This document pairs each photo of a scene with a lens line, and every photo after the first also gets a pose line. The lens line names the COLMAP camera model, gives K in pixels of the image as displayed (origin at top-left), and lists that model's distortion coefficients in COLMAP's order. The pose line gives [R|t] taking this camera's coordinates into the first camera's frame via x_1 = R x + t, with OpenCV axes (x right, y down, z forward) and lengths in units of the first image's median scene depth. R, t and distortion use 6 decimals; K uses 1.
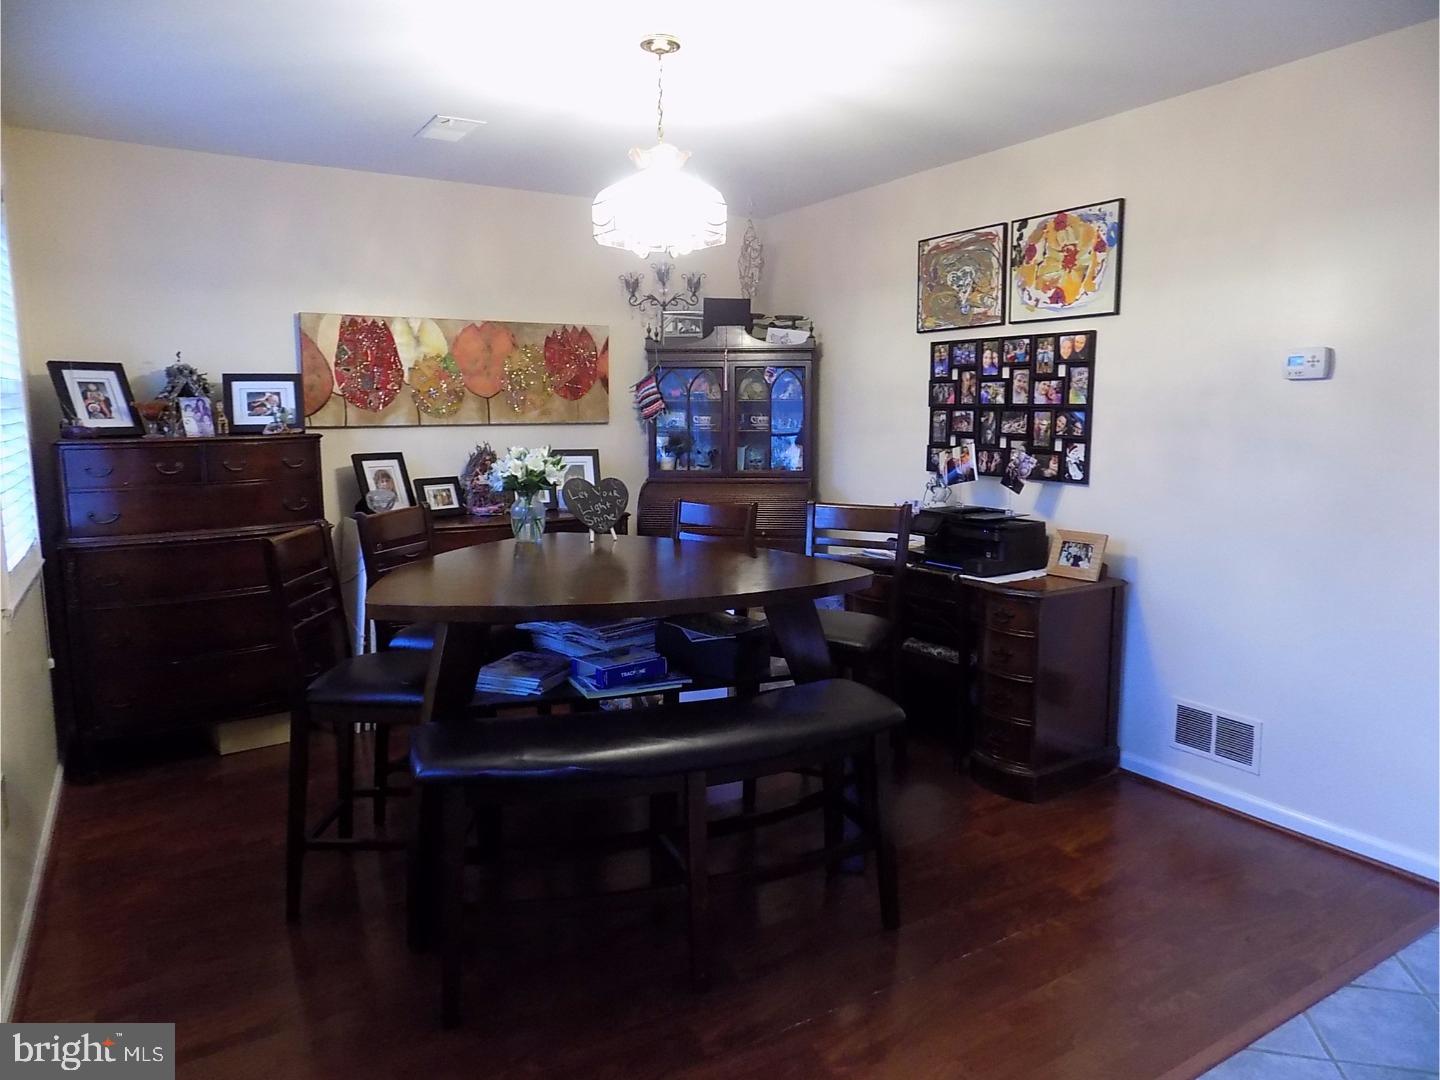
lens RADIAL K [[1039.5, 0, 720.0], [0, 1039.5, 540.0], [0, 0, 1]] dist [0.005068, 0.120046]
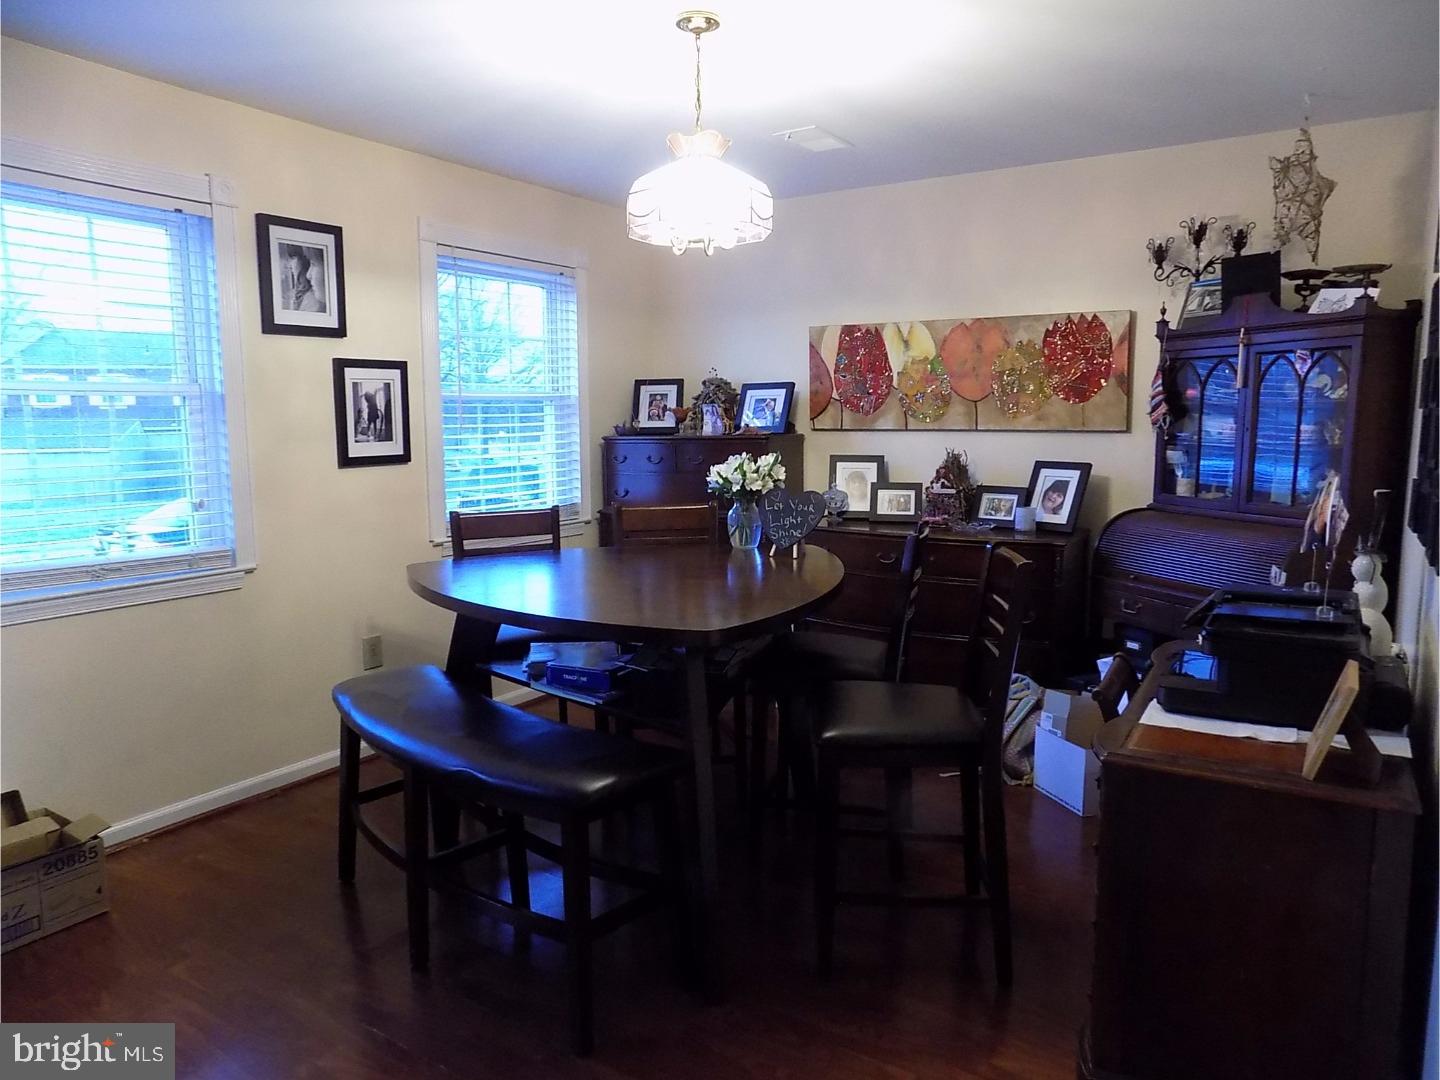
lens RADIAL K [[1039.5, 0, 720.0], [0, 1039.5, 540.0], [0, 0, 1]] dist [0.005068, 0.120046]
pose [[0.428761, 0.119534, -0.895475, 0.548645], [-0.112654, 0.990546, 0.078286, -0.064415], [0.896367, 0.067313, 0.438173, 0.419396]]
